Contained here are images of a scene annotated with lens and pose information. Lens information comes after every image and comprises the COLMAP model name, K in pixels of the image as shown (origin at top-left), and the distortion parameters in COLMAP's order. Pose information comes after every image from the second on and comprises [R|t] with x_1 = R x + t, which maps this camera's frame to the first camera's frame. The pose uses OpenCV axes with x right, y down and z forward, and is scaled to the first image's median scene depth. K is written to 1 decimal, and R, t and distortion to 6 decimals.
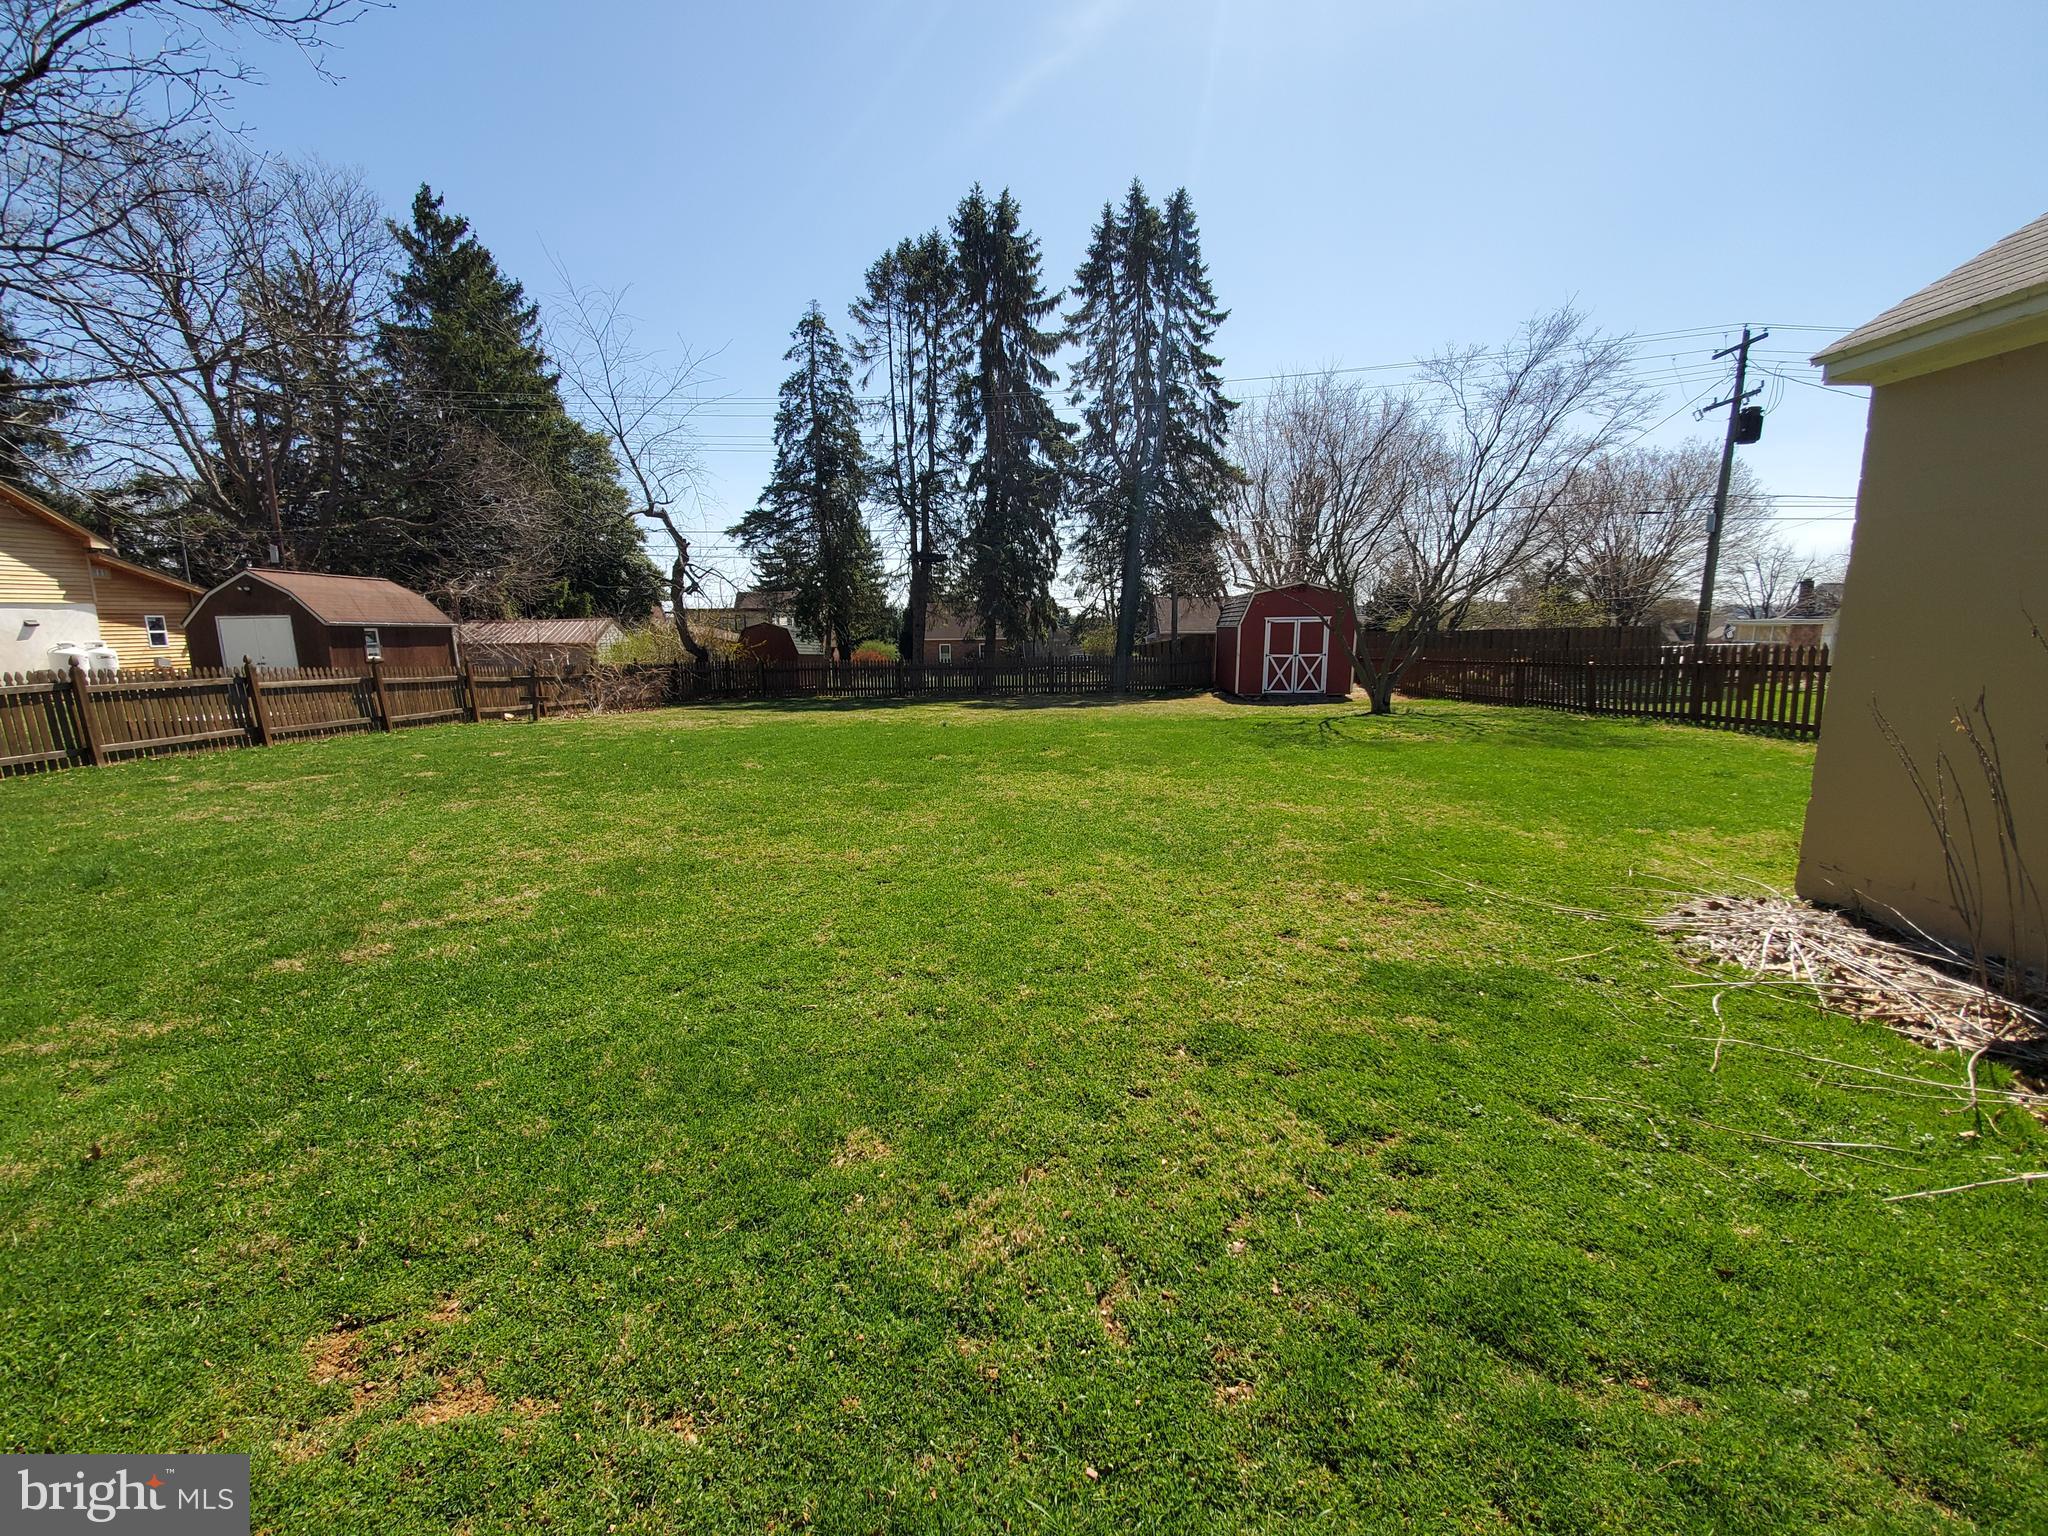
lens RADIAL K [[820.7, 0, 1023.7], [0, 820.7, 772.9], [0, 0, 1]] dist [-0.019217, -0.000252]
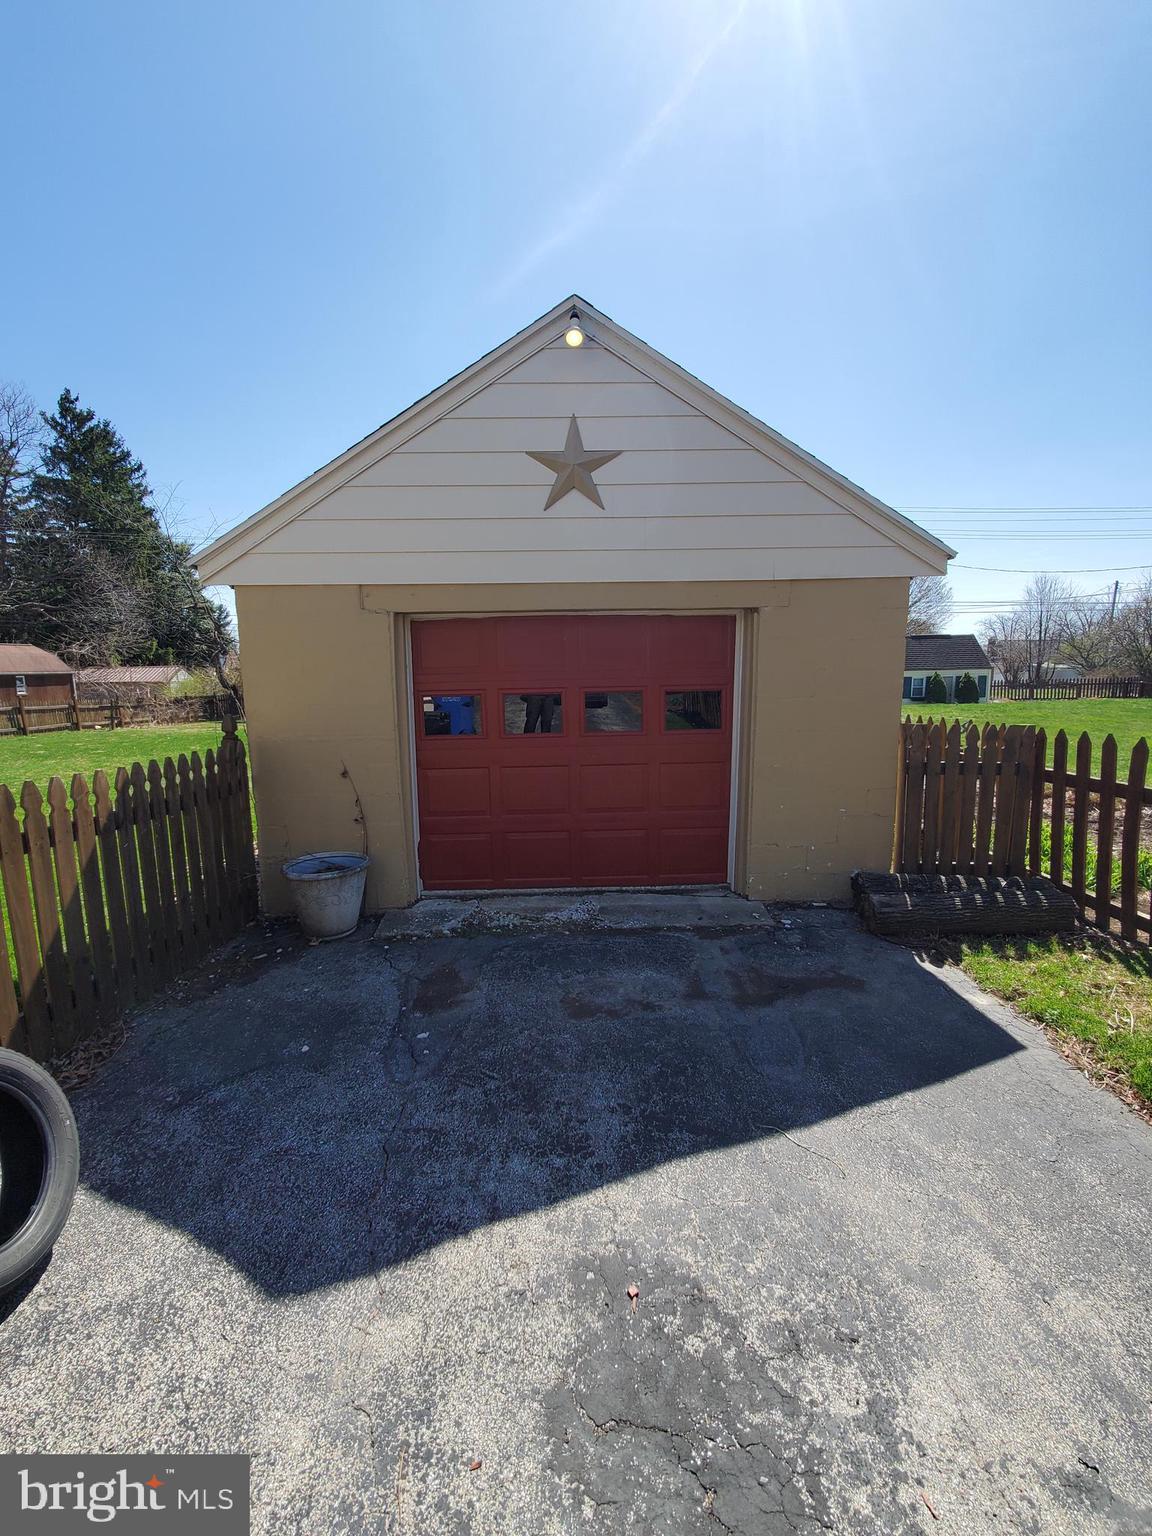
lens RADIAL K [[615.5, 0, 575.5], [0, 615.5, 738.8], [0, 0, 1]] dist [-0.019217, -0.000252]
pose [[0.997957, -0.006376, 0.063564, 0.181401], [0.009602, 0.998674, -0.050572, 0.018243], [-0.063157, 0.051079, 0.996696, -0.218910]]
